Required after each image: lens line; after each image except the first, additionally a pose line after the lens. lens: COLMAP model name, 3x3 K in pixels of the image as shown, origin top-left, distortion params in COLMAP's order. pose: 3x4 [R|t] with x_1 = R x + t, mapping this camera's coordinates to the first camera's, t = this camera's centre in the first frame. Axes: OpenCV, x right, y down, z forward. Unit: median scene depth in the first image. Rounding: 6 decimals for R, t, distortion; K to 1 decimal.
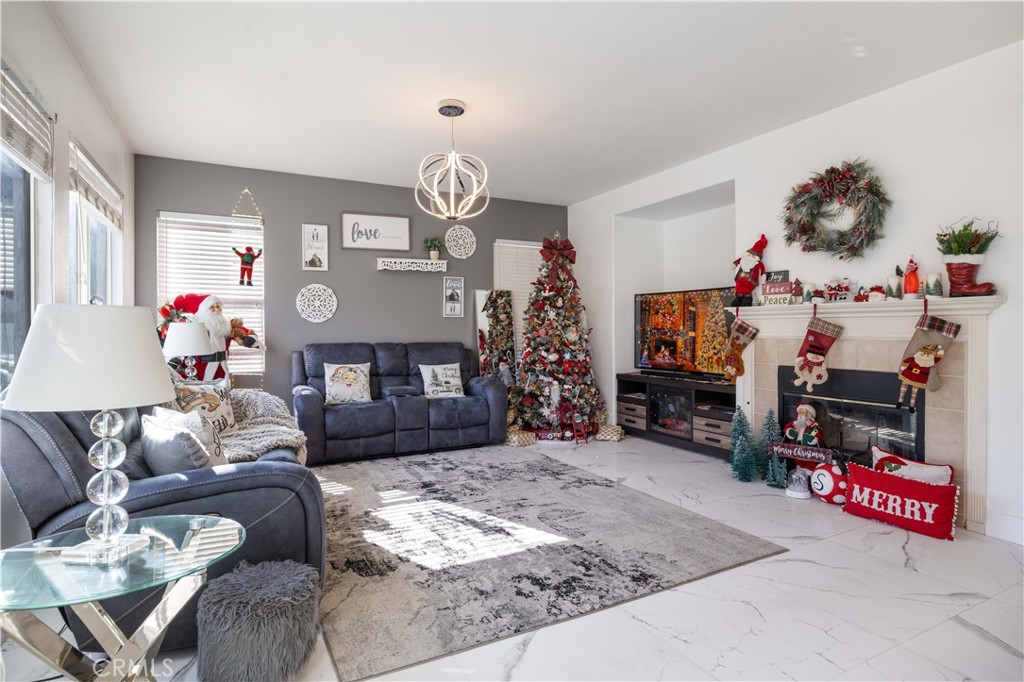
lens RADIAL K [[529.6, 0, 512.4], [0, 529.6, 337.3], [0, 0, 1]] dist [-0.012974, -0.000064]
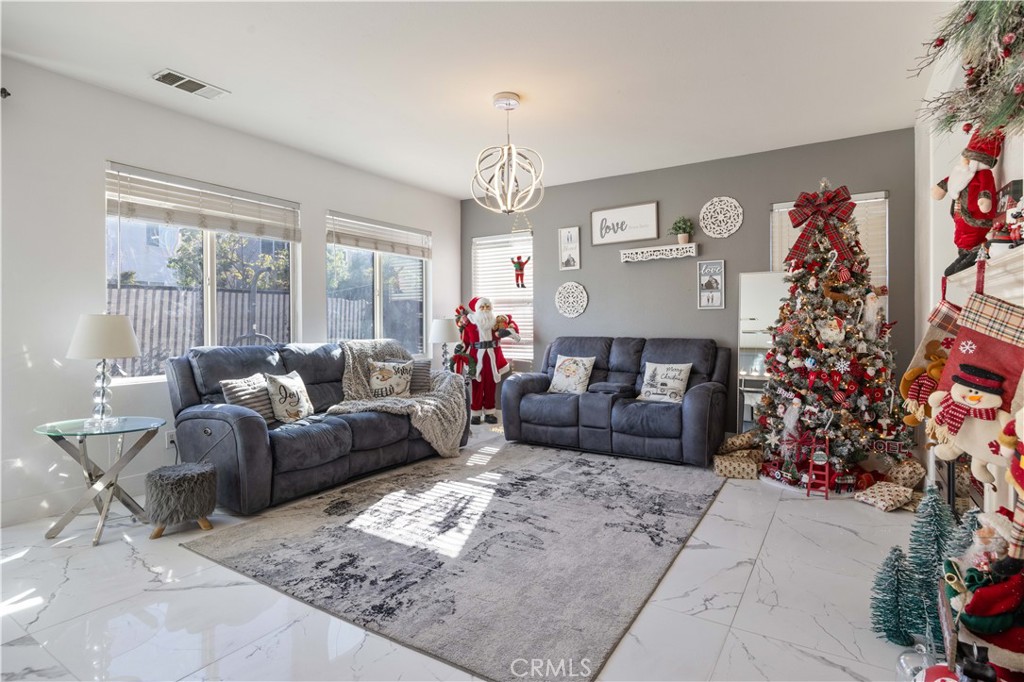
lens RADIAL K [[529.6, 0, 511.6], [0, 529.6, 334.2], [0, 0, 1]] dist [-0.012974, -0.000064]
pose [[0.499879, 0.017117, -0.865926, 0.678130], [-0.010124, 0.999852, 0.013920, -0.009438], [0.866036, 0.001809, 0.499978, 0.459800]]
